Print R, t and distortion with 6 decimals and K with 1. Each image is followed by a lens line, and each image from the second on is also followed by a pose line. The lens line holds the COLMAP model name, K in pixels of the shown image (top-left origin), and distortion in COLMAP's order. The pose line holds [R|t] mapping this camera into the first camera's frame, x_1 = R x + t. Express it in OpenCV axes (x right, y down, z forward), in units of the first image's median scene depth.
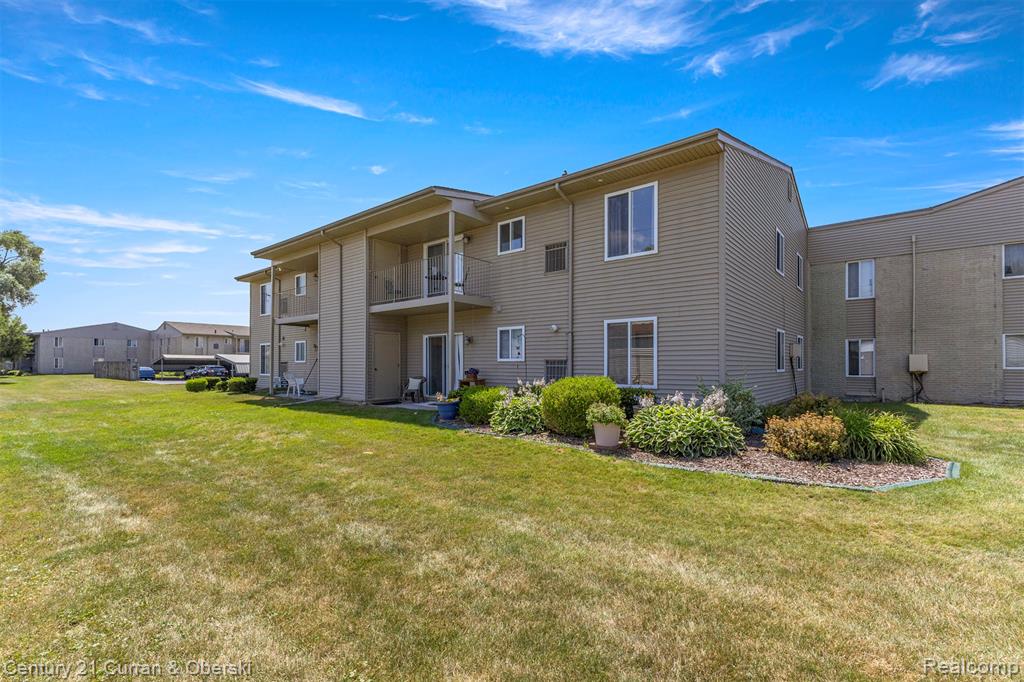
lens RADIAL K [[445.0, 0, 513.1], [0, 445.0, 348.8], [0, 0, 1]] dist [0.002337, 0.000457]
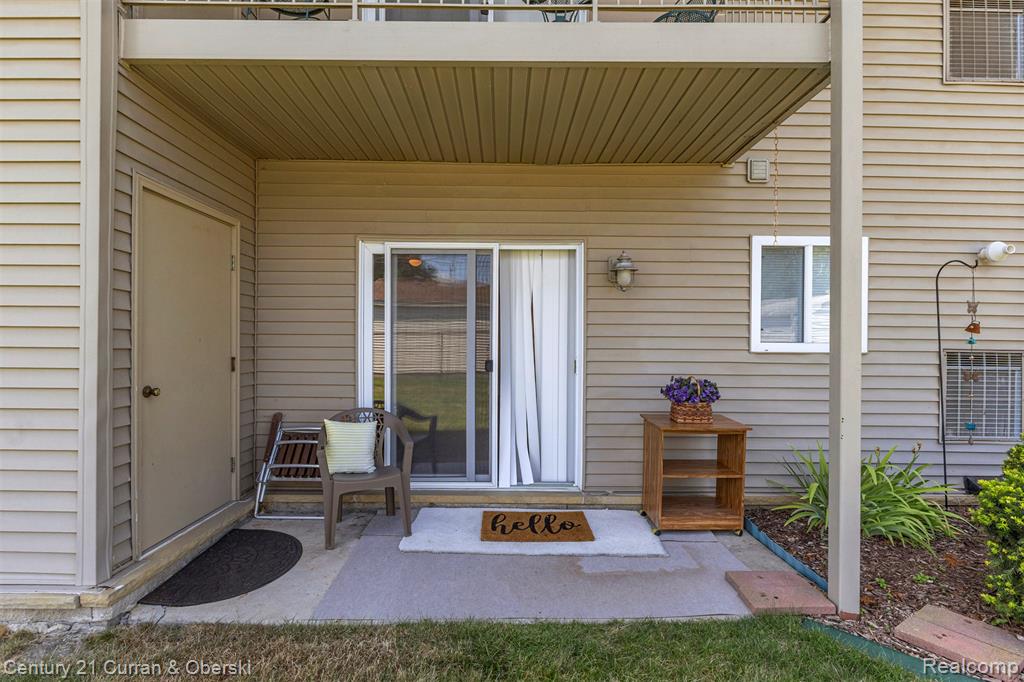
lens RADIAL K [[502.4, 0, 510.0], [0, 502.4, 344.6], [0, 0, 1]] dist [0.004854, 0.000017]
pose [[0.757845, 0.004939, 0.652416, -0.511518], [-0.027803, 0.999307, 0.024731, 0.028035], [-0.651842, -0.036882, 0.757457, 1.165537]]
